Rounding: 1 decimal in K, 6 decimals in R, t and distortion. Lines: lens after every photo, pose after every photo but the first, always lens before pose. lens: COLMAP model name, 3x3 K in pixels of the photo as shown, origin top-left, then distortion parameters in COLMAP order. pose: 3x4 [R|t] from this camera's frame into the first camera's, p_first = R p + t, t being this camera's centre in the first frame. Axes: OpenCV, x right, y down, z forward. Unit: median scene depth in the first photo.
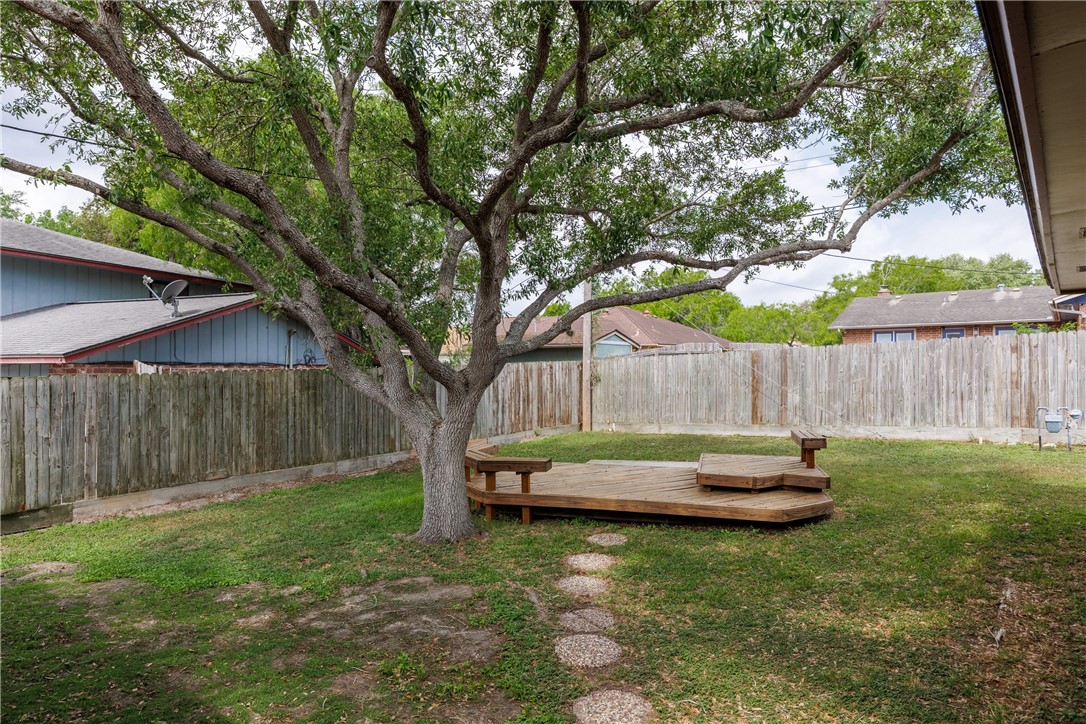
lens RADIAL K [[631.5, 0, 541.8], [0, 631.5, 365.6], [0, 0, 1]] dist [-0.008134, -0.001016]
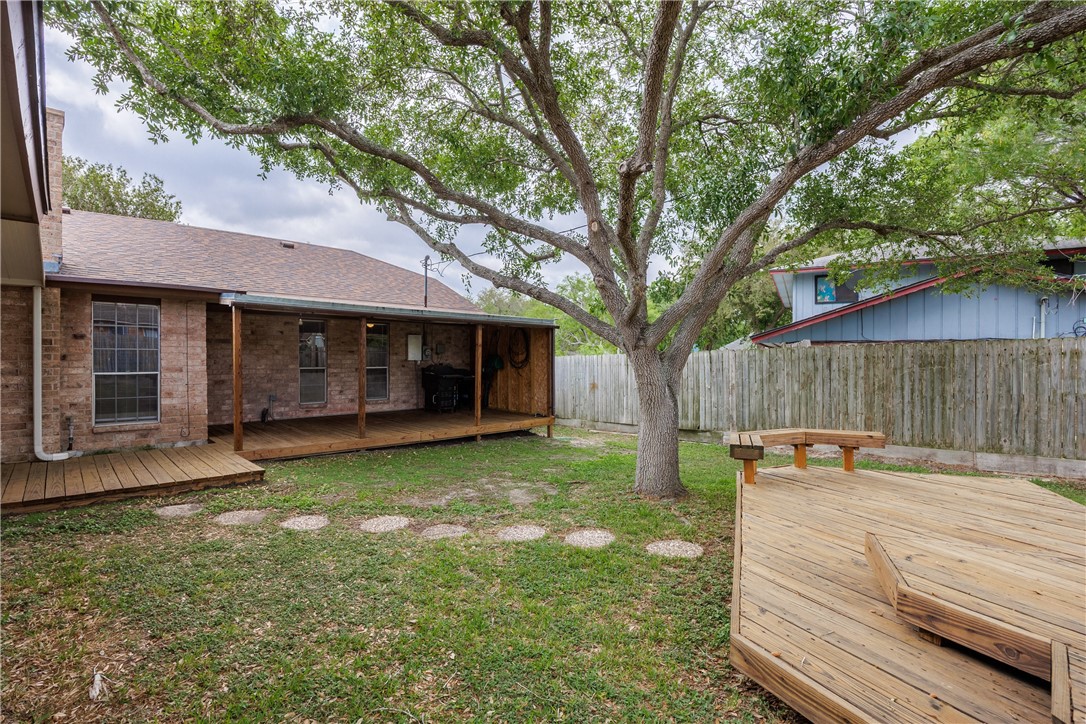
lens RADIAL K [[511.5, 0, 540.2], [0, 511.5, 361.9], [0, 0, 1]] dist [-0.006481, -0.000513]
pose [[-0.111965, 0.002475, -0.993709, 0.432685], [0.001201, 0.999997, 0.002355, 0.031957], [0.993711, -0.000930, -0.111967, 0.531678]]
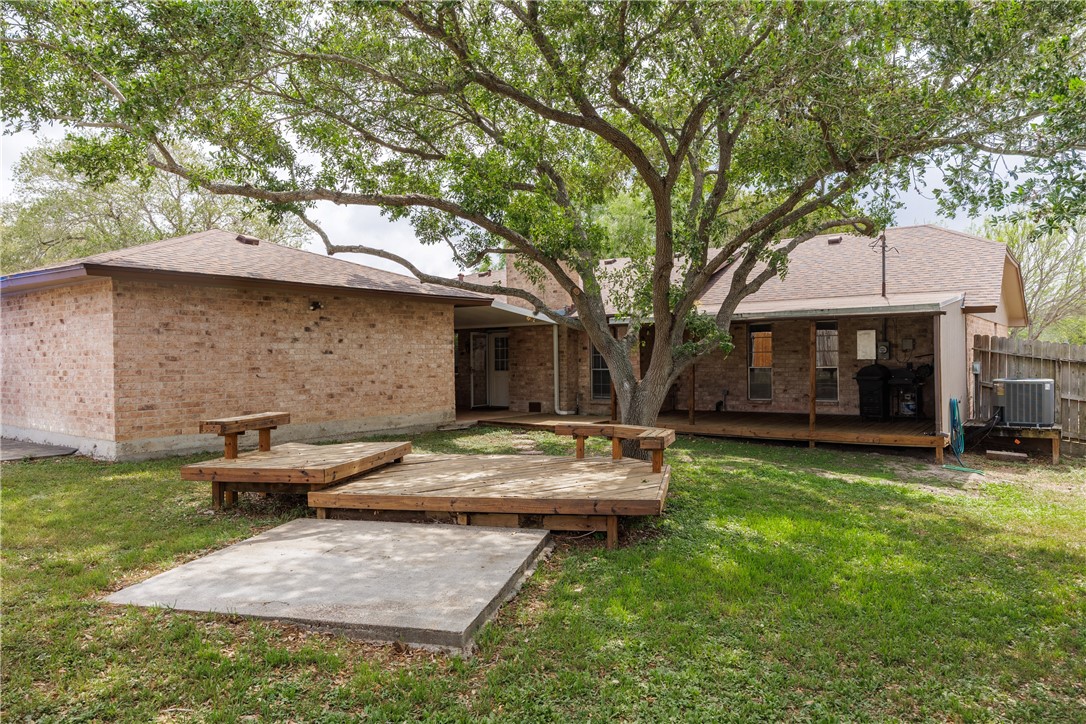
lens RADIAL K [[743.6, 0, 541.6], [0, 743.6, 361.7], [0, 0, 1]] dist [0.004663, 0.000357]
pose [[-0.998967, 0.009076, -0.044531, 0.056288], [0.009114, 0.999958, -0.000649, 0.030660], [0.044523, -0.001054, -0.999008, 1.466732]]
